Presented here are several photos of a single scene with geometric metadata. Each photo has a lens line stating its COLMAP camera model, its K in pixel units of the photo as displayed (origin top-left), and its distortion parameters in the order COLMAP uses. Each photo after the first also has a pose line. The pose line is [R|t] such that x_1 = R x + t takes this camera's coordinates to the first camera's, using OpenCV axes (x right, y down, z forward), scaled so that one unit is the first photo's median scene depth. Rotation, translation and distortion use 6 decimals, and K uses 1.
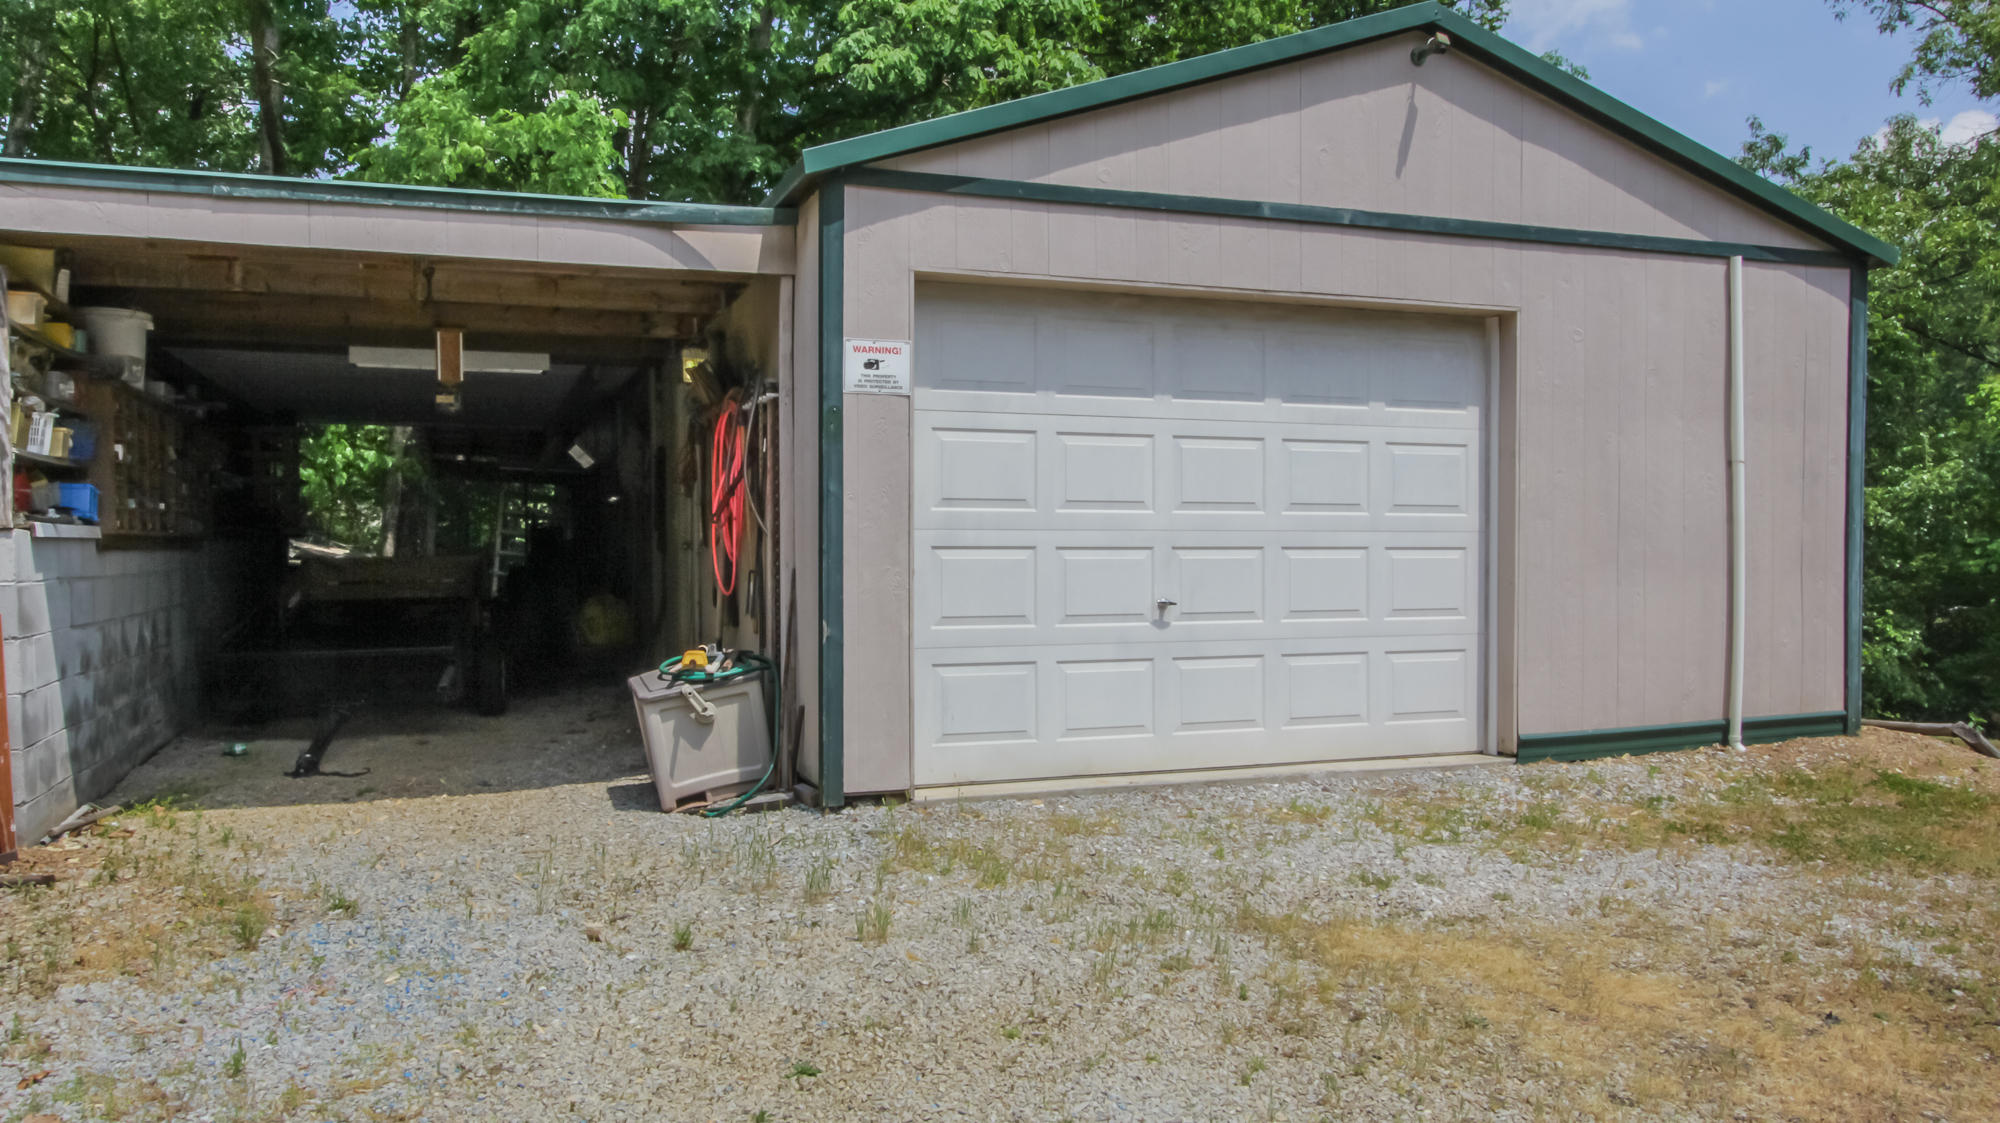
lens RADIAL K [[1494.1, 0, 1000.0], [0, 1494.1, 561.5], [0, 0, 1]] dist [-0.002745, 0.000380]
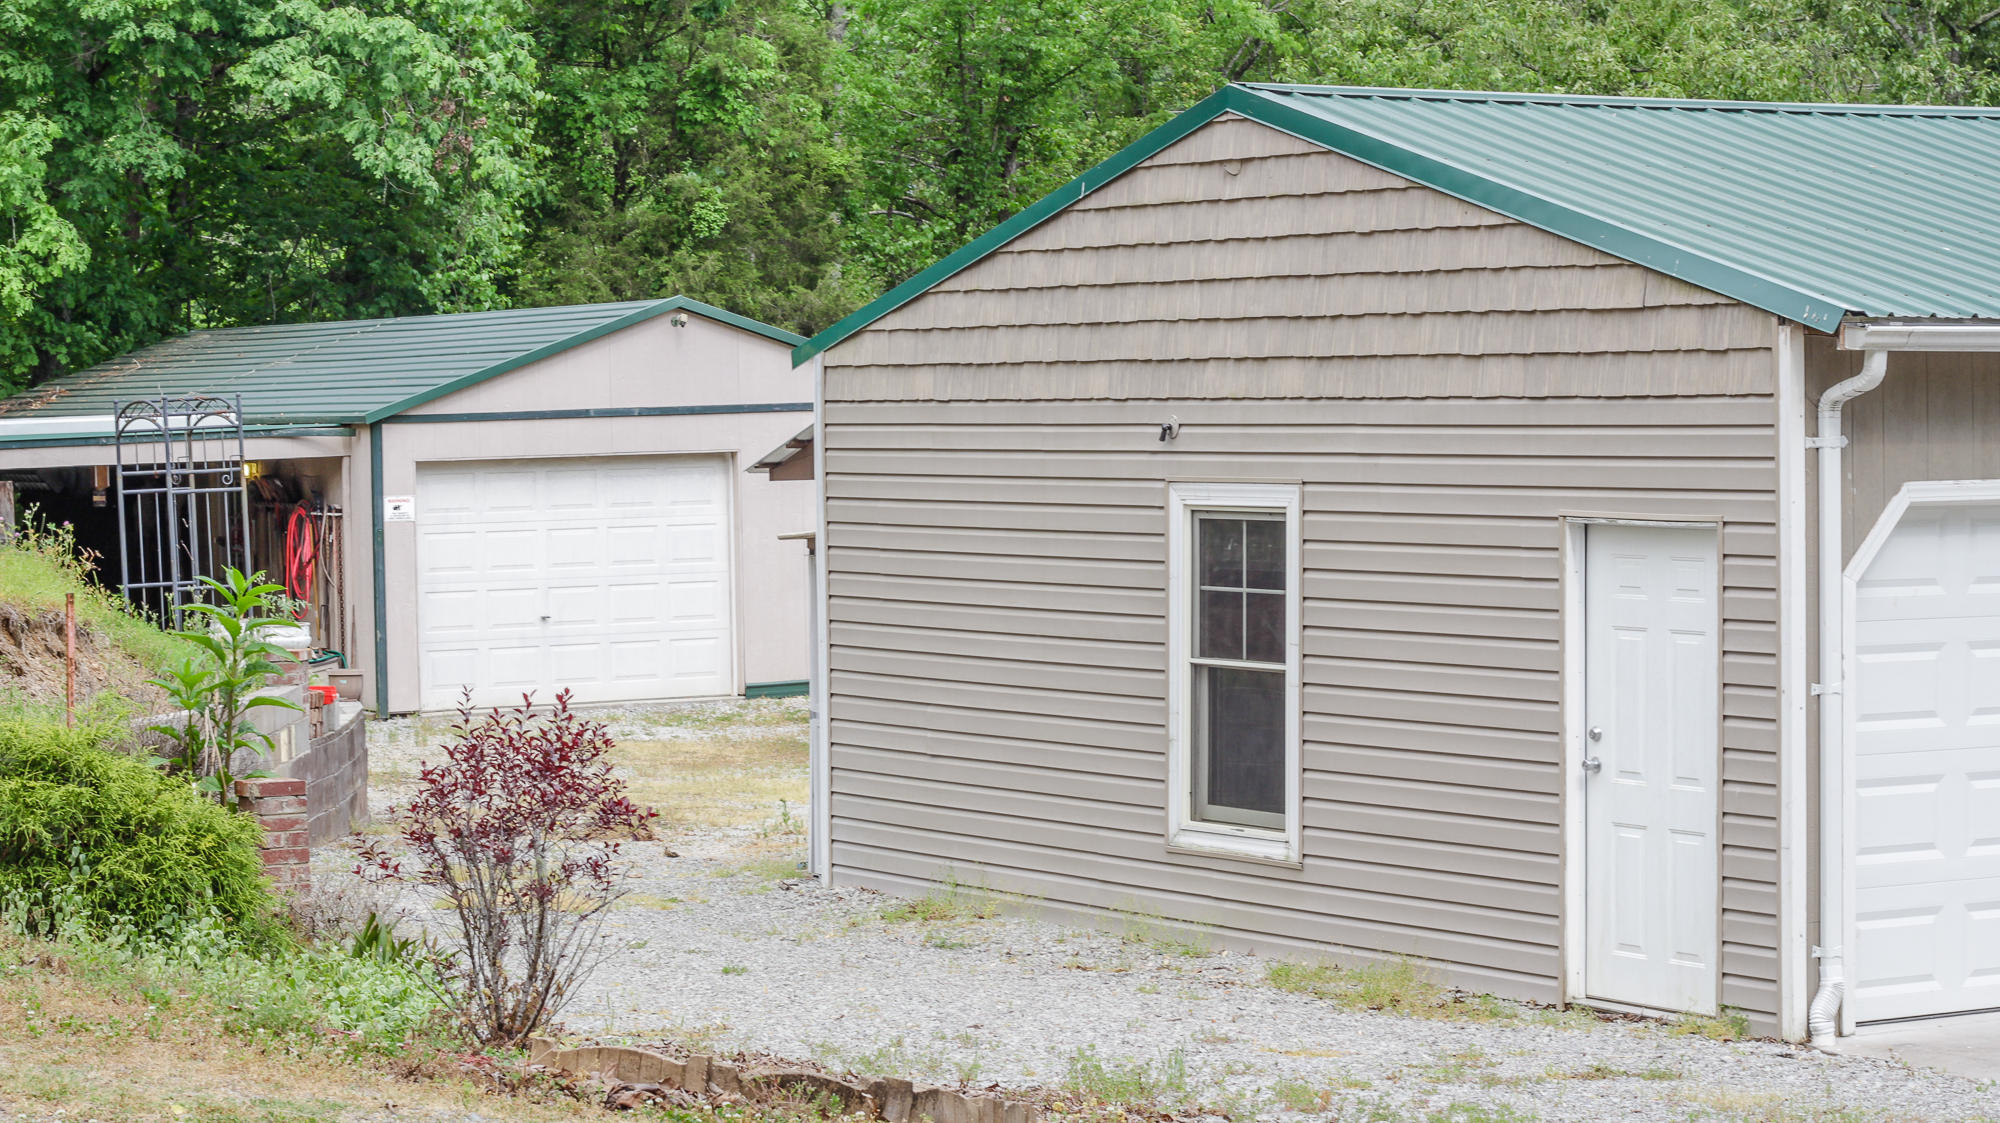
lens RADIAL K [[4645.5, 0, 1000.0], [0, 4645.5, 561.5], [0, 0, 1]] dist [-0.063095, 0.004983]
pose [[0.988736, -0.024737, 0.147611, -0.196648], [0.020667, 0.999364, 0.029043, -0.211628], [-0.148236, -0.025666, 0.988619, -5.155167]]
